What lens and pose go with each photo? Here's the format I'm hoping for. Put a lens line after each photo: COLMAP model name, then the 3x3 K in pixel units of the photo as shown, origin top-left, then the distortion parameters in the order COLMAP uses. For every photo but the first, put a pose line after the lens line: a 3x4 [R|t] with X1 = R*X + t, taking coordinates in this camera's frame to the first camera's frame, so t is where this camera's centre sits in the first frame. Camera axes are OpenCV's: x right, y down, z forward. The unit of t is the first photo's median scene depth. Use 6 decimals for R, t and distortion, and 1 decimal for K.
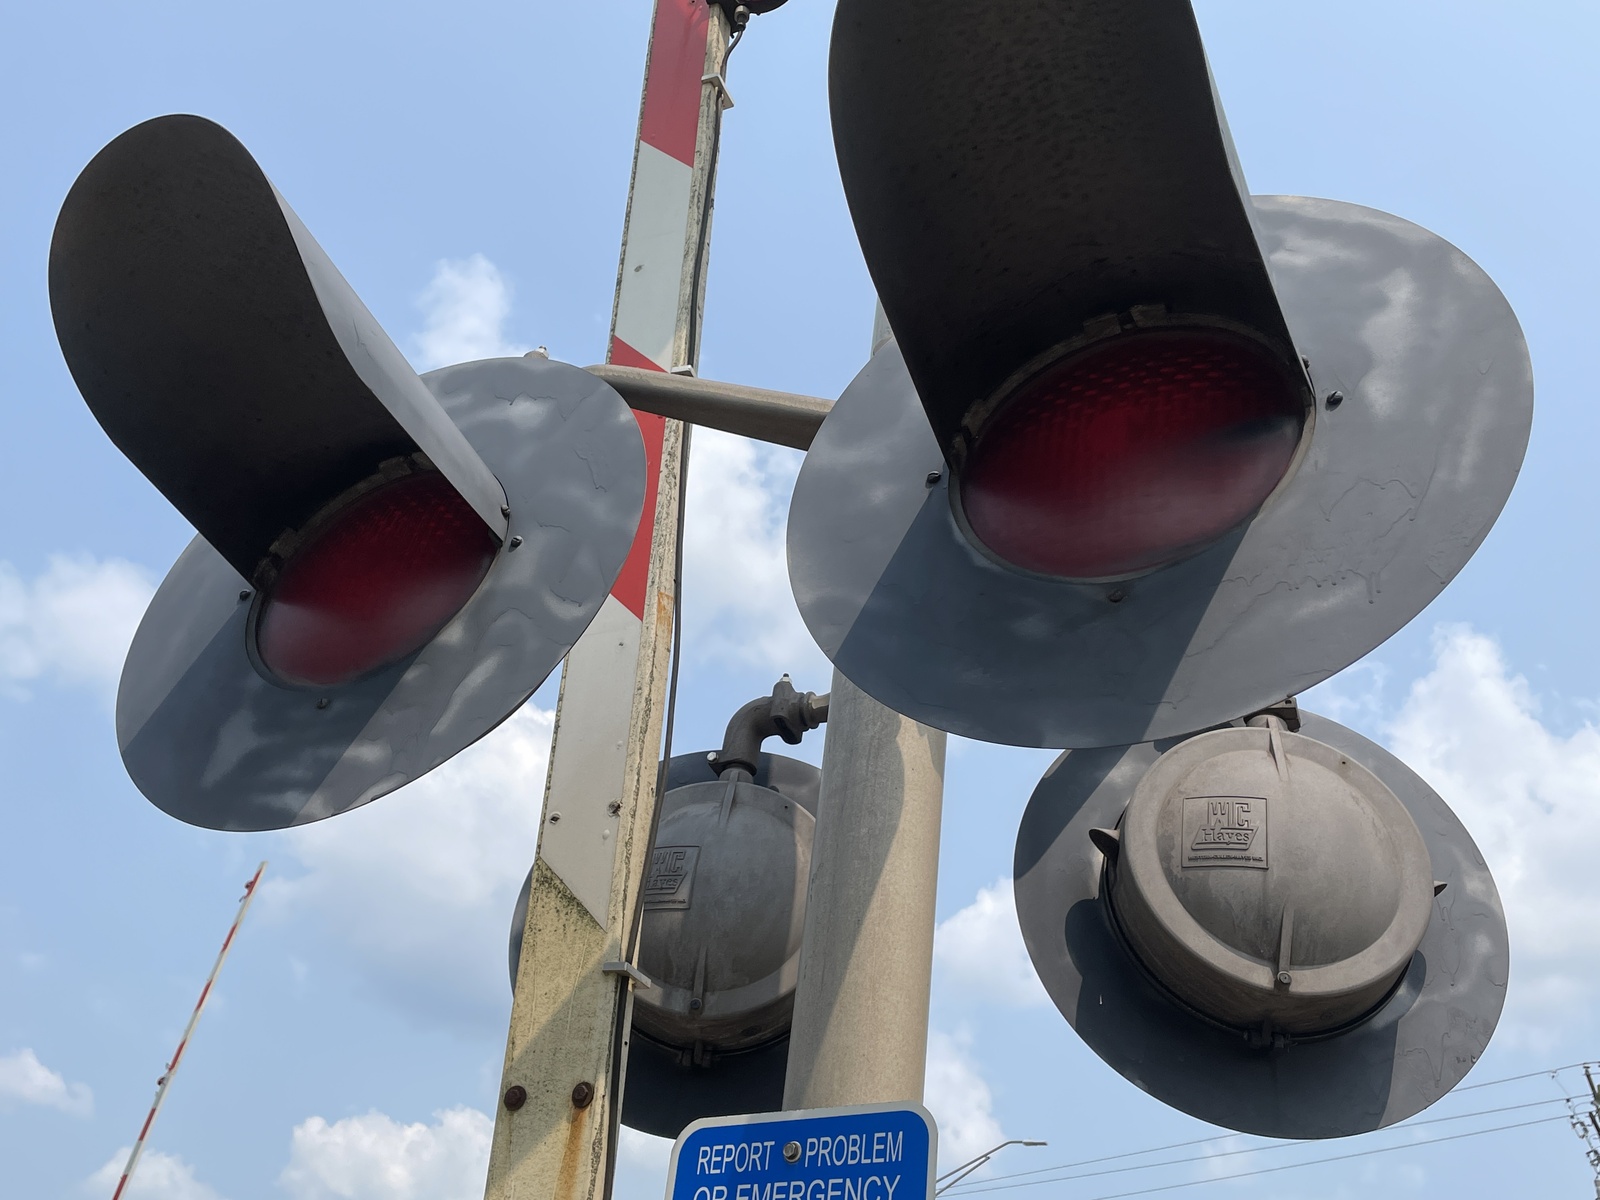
lens RADIAL K [[1546.9, 0, 800.0], [0, 1546.9, 600.0], [0, 0, 1]] dist [0.059382, -0.017386]
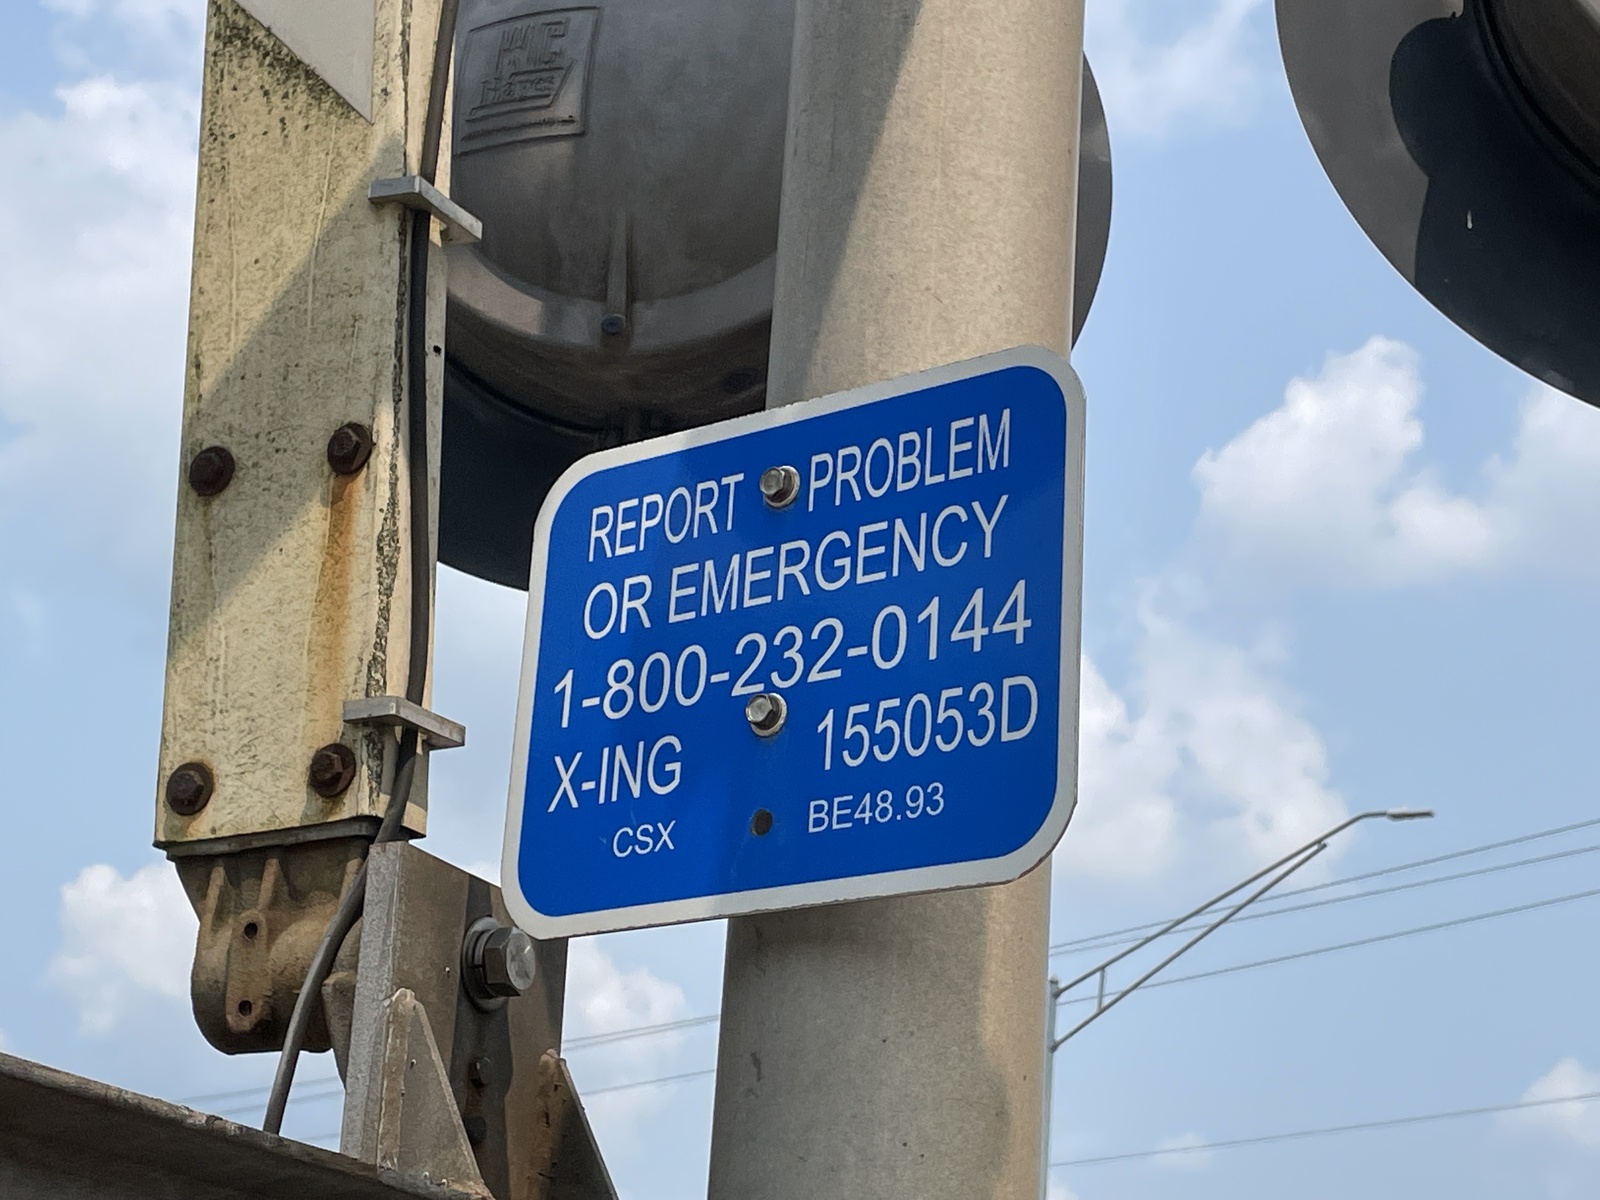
lens RADIAL K [[3008.1, 0, 804.1], [0, 3008.1, 509.4], [0, 0, 1]] dist [0.113319, 0.022559]
pose [[0.996159, -0.071476, -0.050571, 0.041825], [0.080784, 0.973040, 0.216028, 0.151296], [0.033767, -0.219284, 0.975077, 0.115638]]
